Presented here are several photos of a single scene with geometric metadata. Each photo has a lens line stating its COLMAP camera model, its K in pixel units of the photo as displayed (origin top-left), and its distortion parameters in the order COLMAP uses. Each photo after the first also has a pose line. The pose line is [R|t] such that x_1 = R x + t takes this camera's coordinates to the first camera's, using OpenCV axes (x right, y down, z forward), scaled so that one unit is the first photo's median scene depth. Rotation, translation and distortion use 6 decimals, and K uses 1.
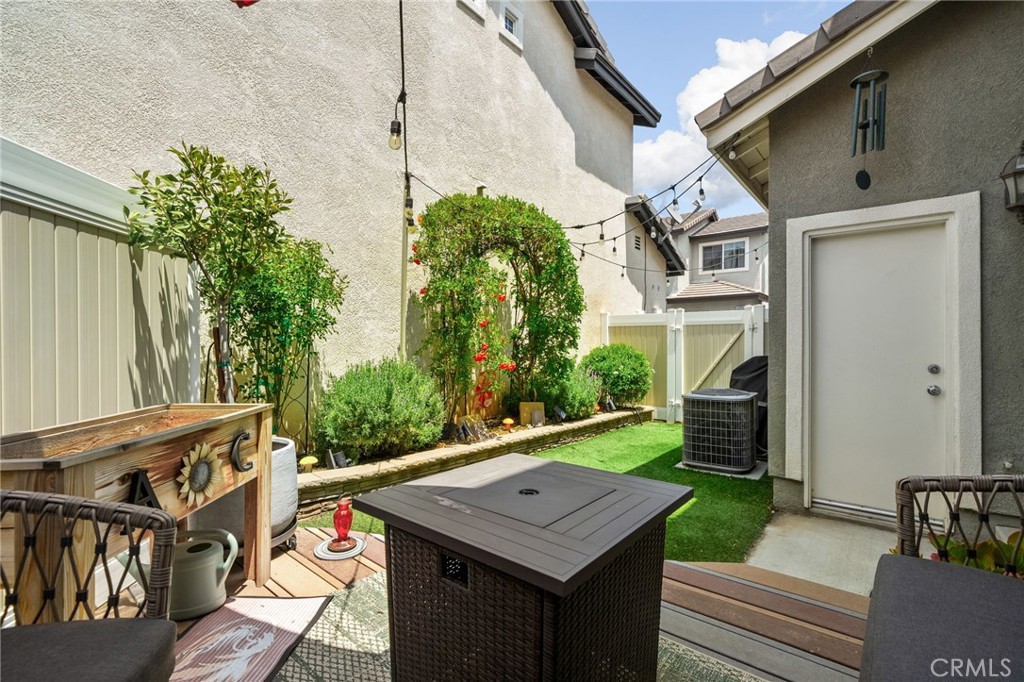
lens RADIAL K [[456.0, 0, 510.9], [0, 456.0, 339.6], [0, 0, 1]] dist [0.000484, 0.000099]
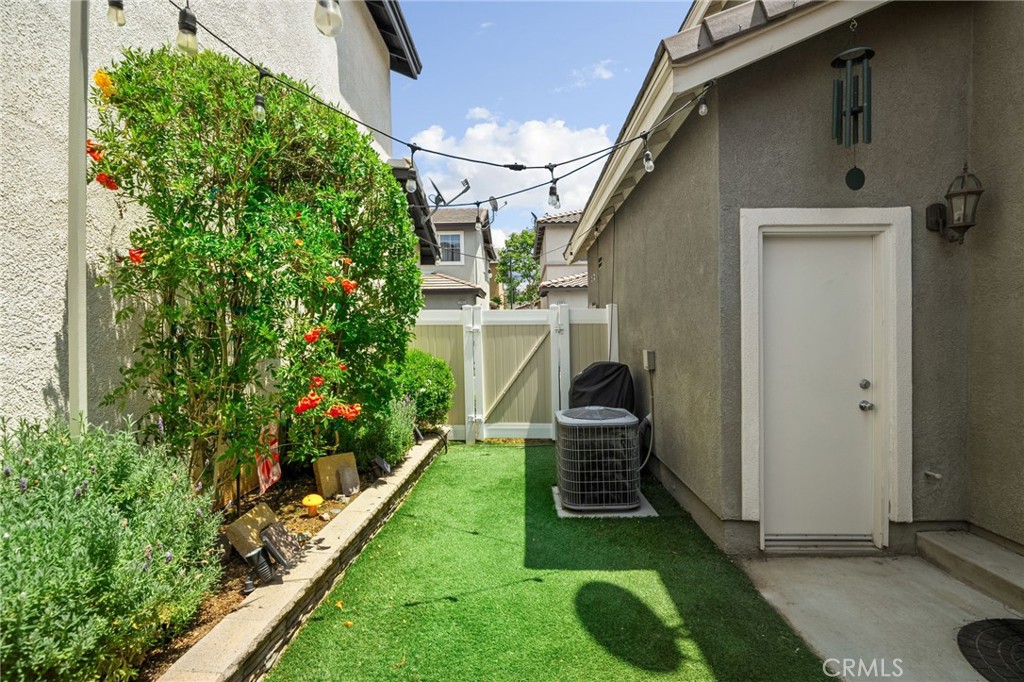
lens RADIAL K [[474.5, 0, 511.5], [0, 474.5, 351.9], [0, 0, 1]] dist [-0.003245, 0.000225]
pose [[0.784454, -0.031670, 0.619378, -0.251309], [0.003881, 0.998926, 0.046162, -0.046175], [-0.620175, -0.033808, 0.783735, 0.571473]]
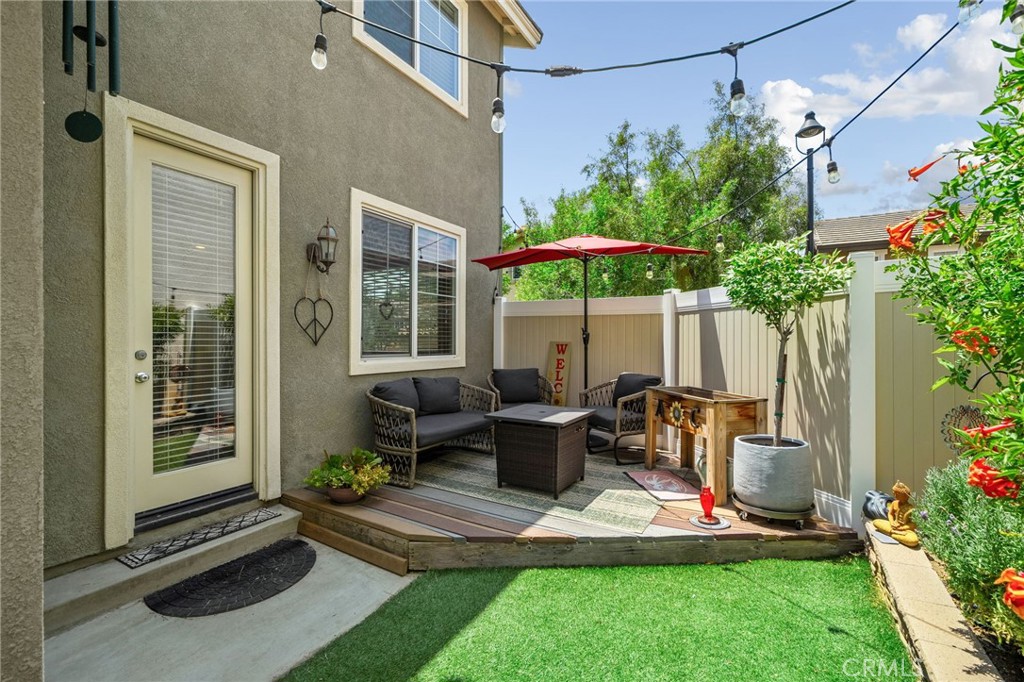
lens RADIAL K [[430.9, 0, 518.8], [0, 430.9, 340.2], [0, 0, 1]] dist [-0.001009, -0.000198]
pose [[-0.981079, -0.002278, -0.193595, 0.269205], [-0.001274, 0.999985, -0.005313, -0.039259], [0.193604, -0.004966, -0.981067, 1.380885]]
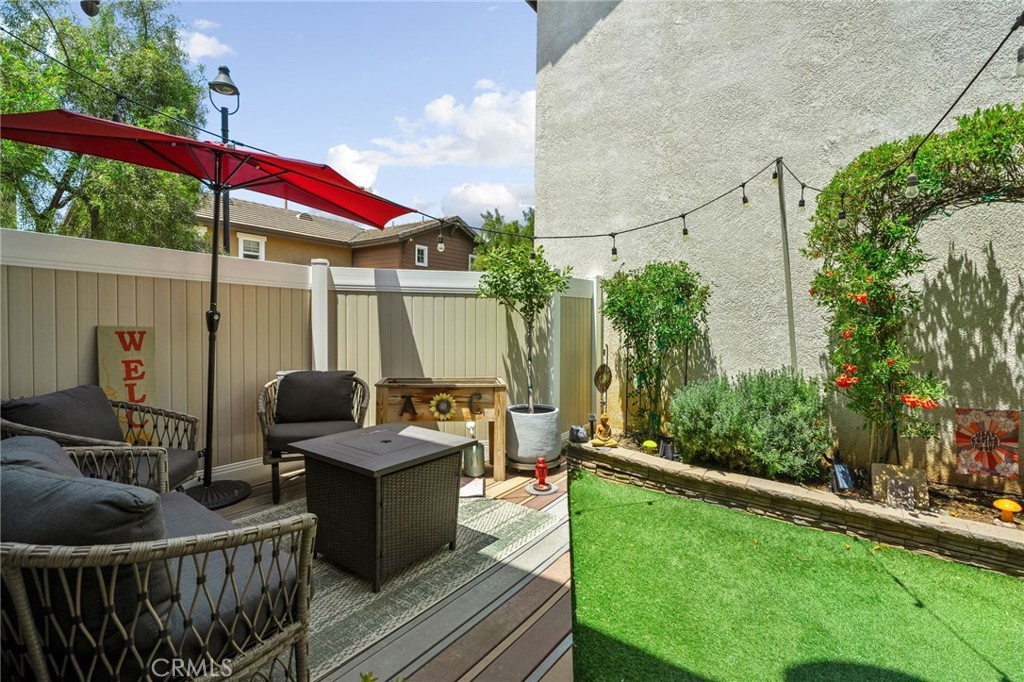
lens RADIAL K [[457.7, 0, 525.8], [0, 457.7, 334.1], [0, 0, 1]] dist [-0.000025, 0.000188]
pose [[0.097885, 0.021922, -0.994956, 0.721919], [-0.009600, 0.999732, 0.021083, -0.052608], [0.995151, 0.007487, 0.098069, 0.524311]]
